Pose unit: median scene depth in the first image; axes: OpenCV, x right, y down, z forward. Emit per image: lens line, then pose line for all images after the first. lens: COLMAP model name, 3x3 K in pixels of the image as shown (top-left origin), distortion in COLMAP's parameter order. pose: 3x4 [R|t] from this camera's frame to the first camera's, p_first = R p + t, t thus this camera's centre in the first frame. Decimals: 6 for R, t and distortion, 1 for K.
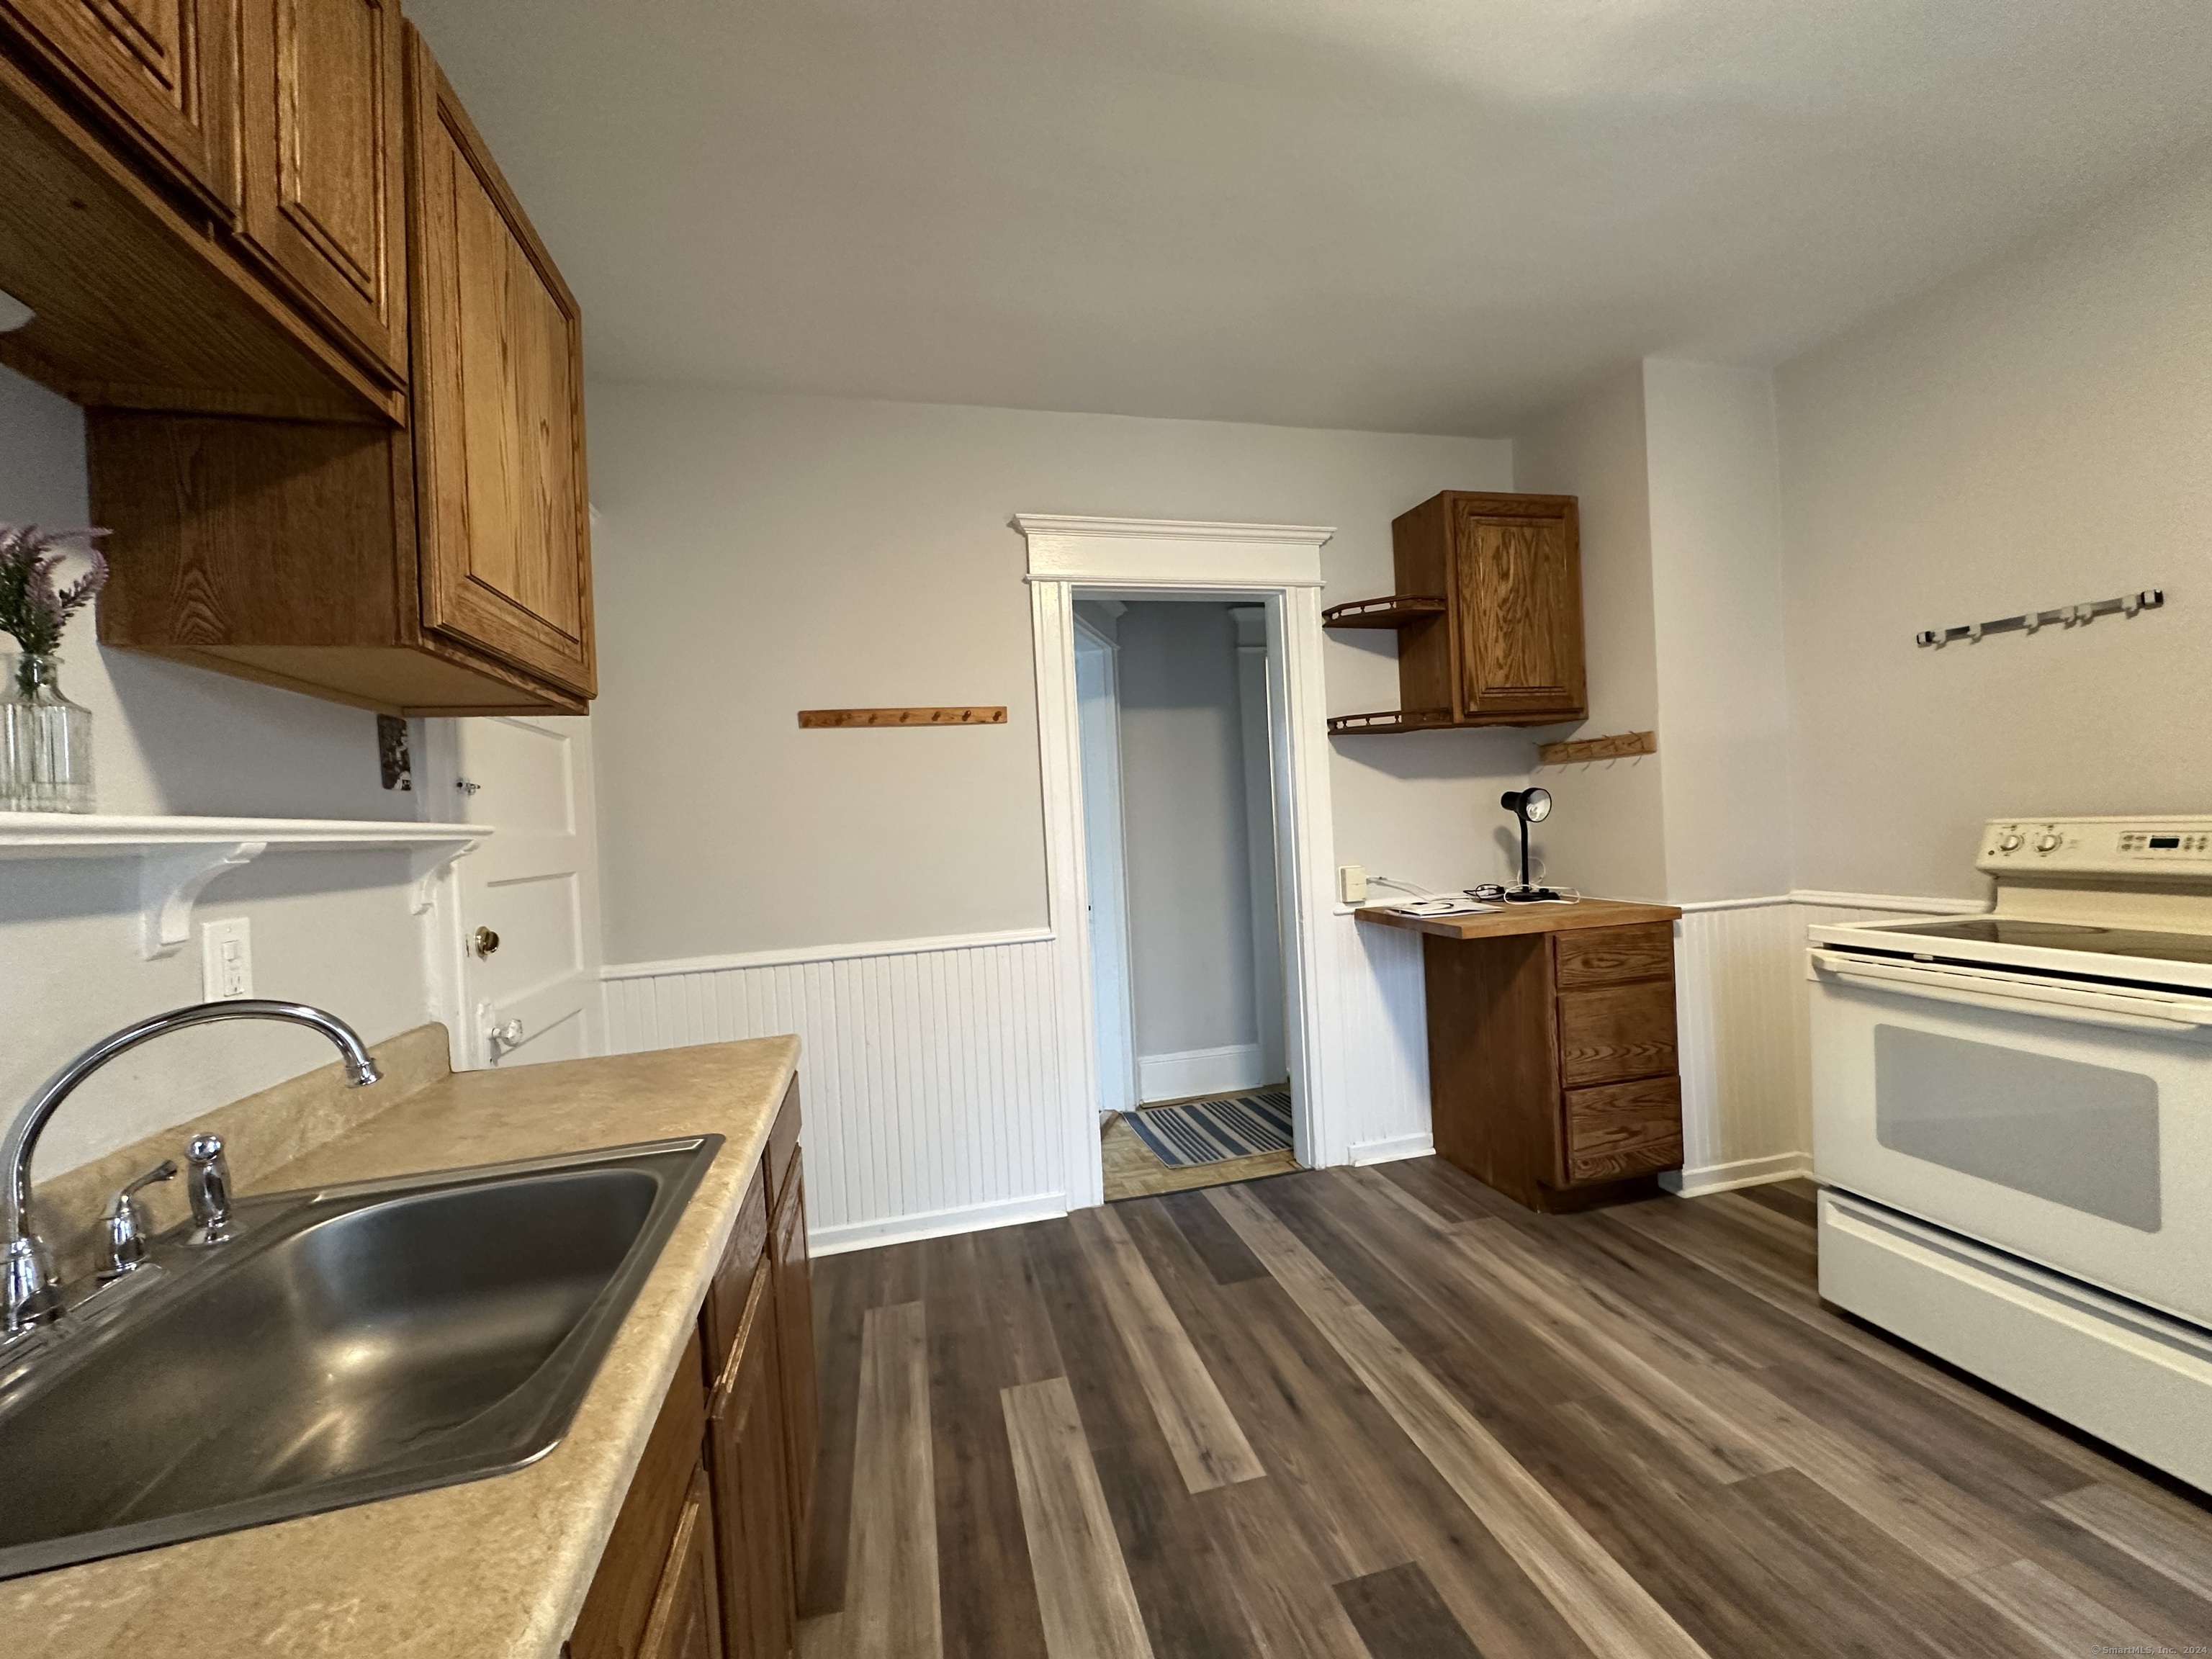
lens RADIAL K [[884.3, 0, 1106.0], [0, 884.3, 829.5], [0, 0, 1]] dist [-0.001620, 0.000813]
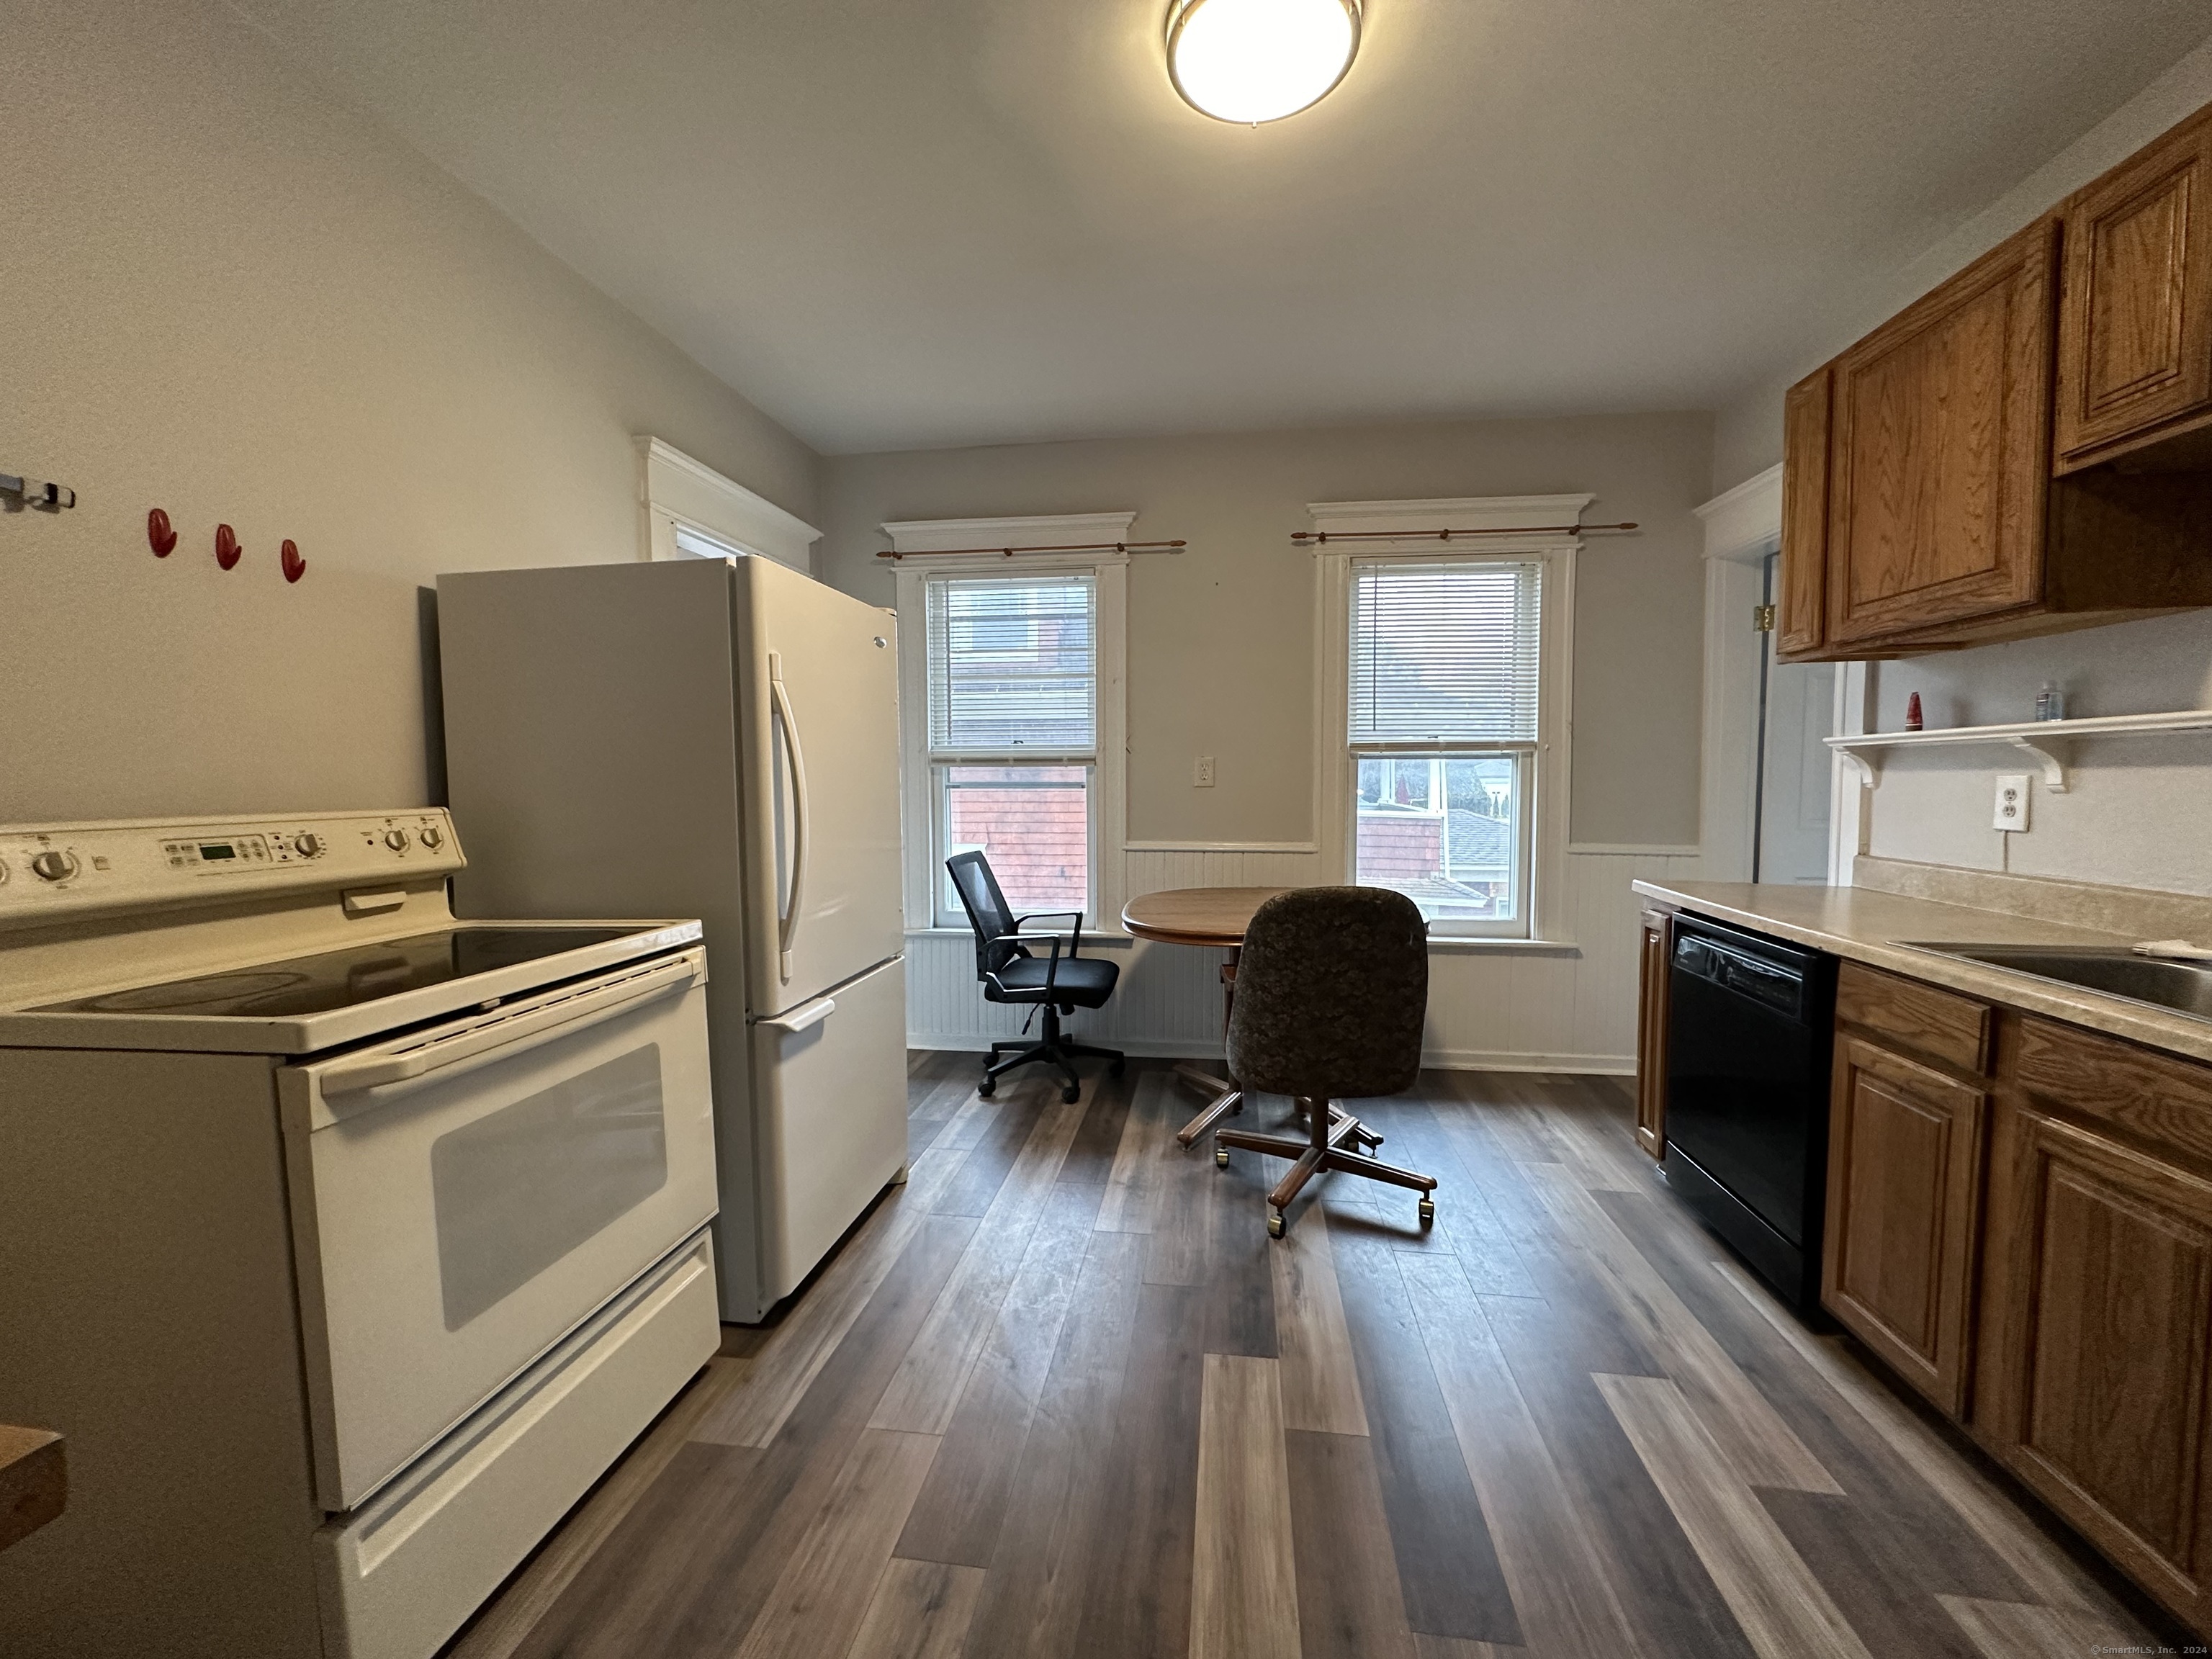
lens RADIAL K [[884.3, 0, 1106.0], [0, 884.3, 829.5], [0, 0, 1]] dist [-0.001620, 0.000813]
pose [[-0.929311, 0.038266, 0.367310, 0.181600], [0.058525, 0.997308, 0.044170, 0.005818], [-0.364631, 0.062545, -0.929049, 1.190424]]
